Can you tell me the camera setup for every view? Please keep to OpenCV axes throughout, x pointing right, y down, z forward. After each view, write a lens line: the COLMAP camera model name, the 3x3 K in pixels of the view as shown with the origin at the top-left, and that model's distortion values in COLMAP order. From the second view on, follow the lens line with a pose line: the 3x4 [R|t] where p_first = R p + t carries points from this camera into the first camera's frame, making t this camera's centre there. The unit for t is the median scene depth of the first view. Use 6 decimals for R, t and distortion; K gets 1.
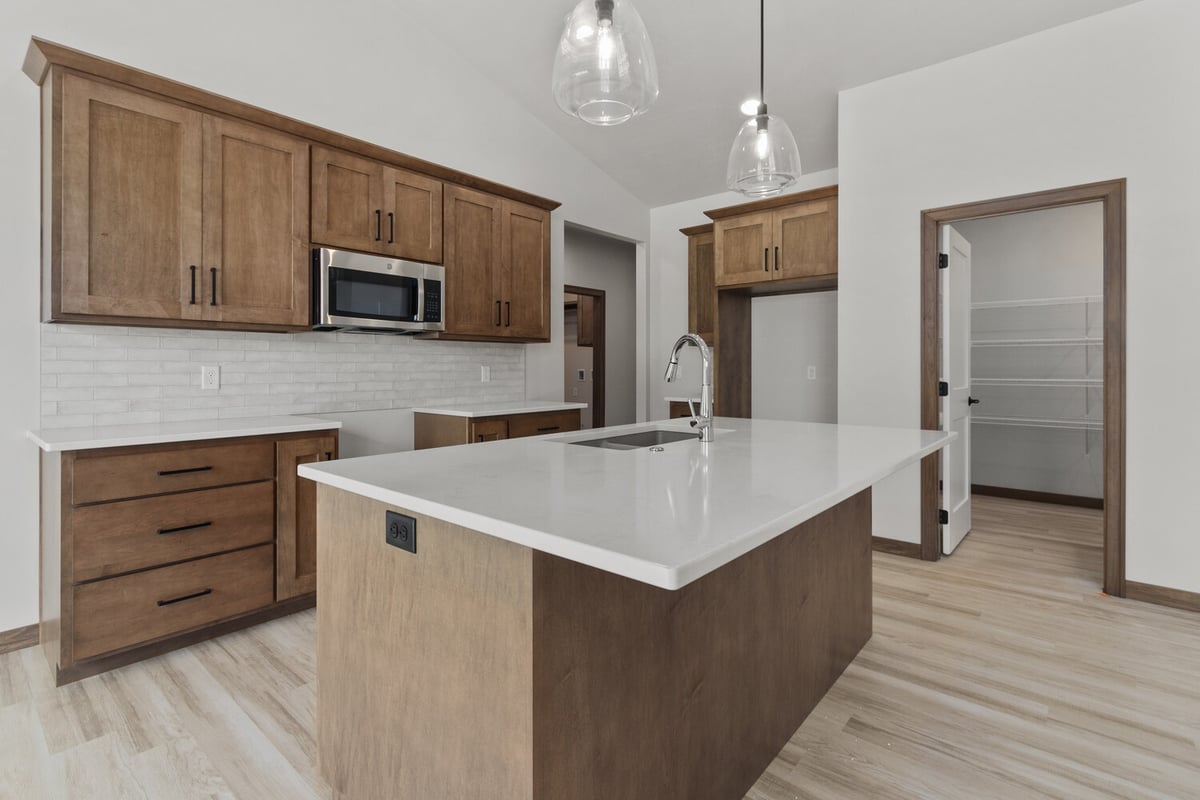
lens RADIAL K [[565.4, 0, 599.3], [0, 565.4, 368.7], [0, 0, 1]] dist [0.003898, -0.000653]
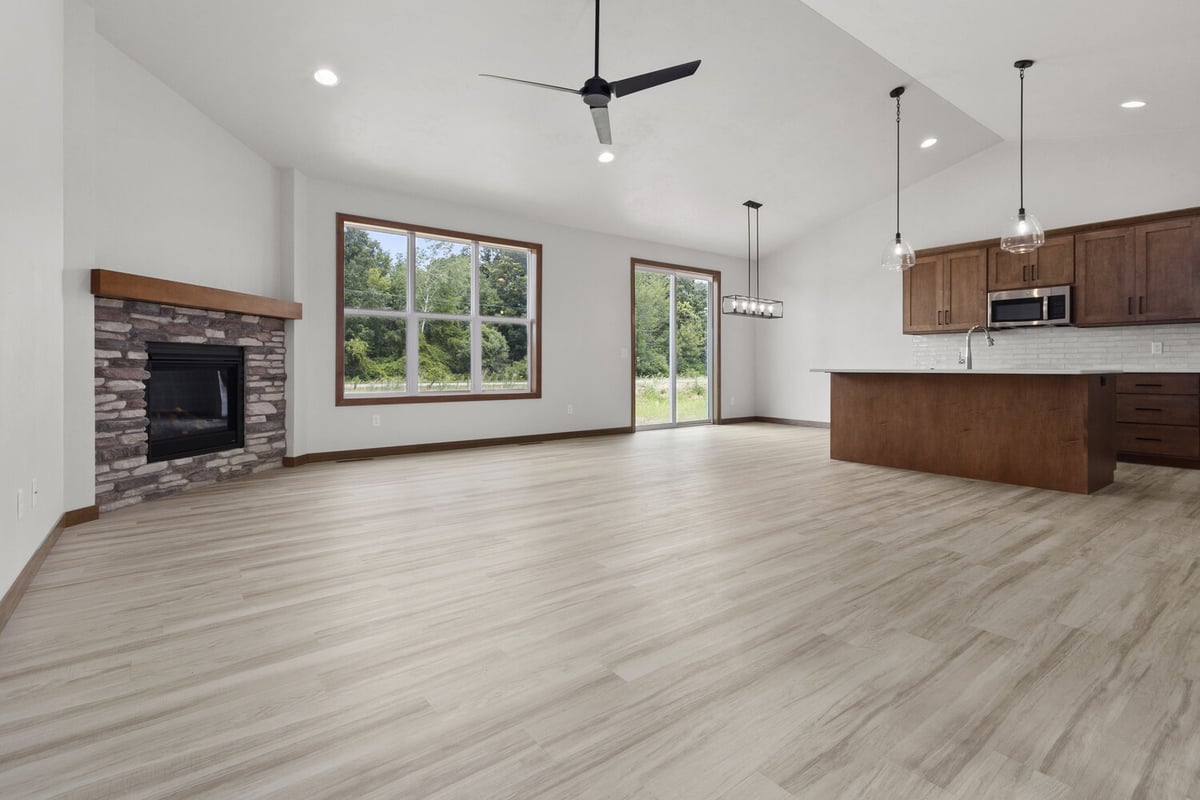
lens RADIAL K [[565.4, 0, 599.3], [0, 565.4, 368.7], [0, 0, 1]] dist [0.003898, -0.000653]
pose [[-0.208645, 0.001862, -0.977990, 1.807097], [-0.003133, 0.999992, 0.002572, 0.076408], [0.977986, 0.003600, -0.208638, -0.039557]]
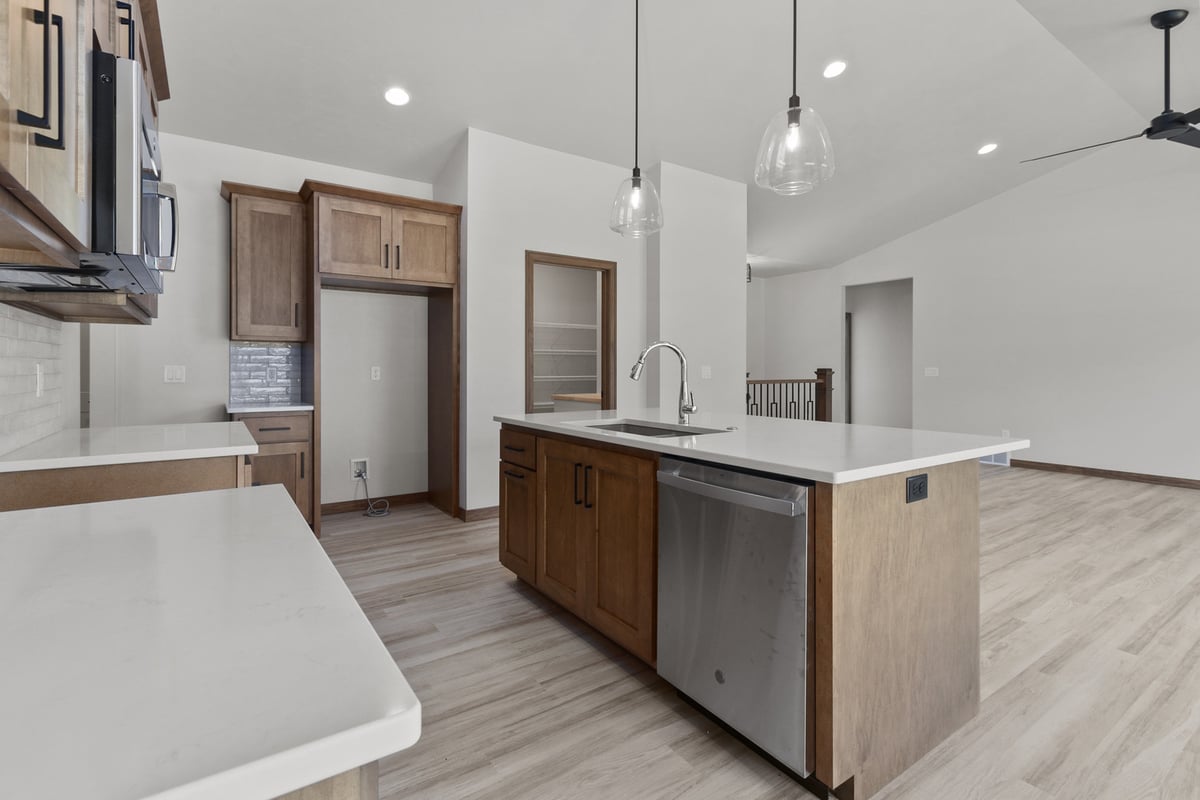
lens RADIAL K [[565.4, 0, 599.3], [0, 565.4, 368.7], [0, 0, 1]] dist [0.003898, -0.000653]
pose [[0.251545, 0.001162, 0.967845, -0.698217], [0.001698, 0.999997, -0.001641, 0.001382], [-0.967844, 0.002056, 0.251543, 0.524965]]
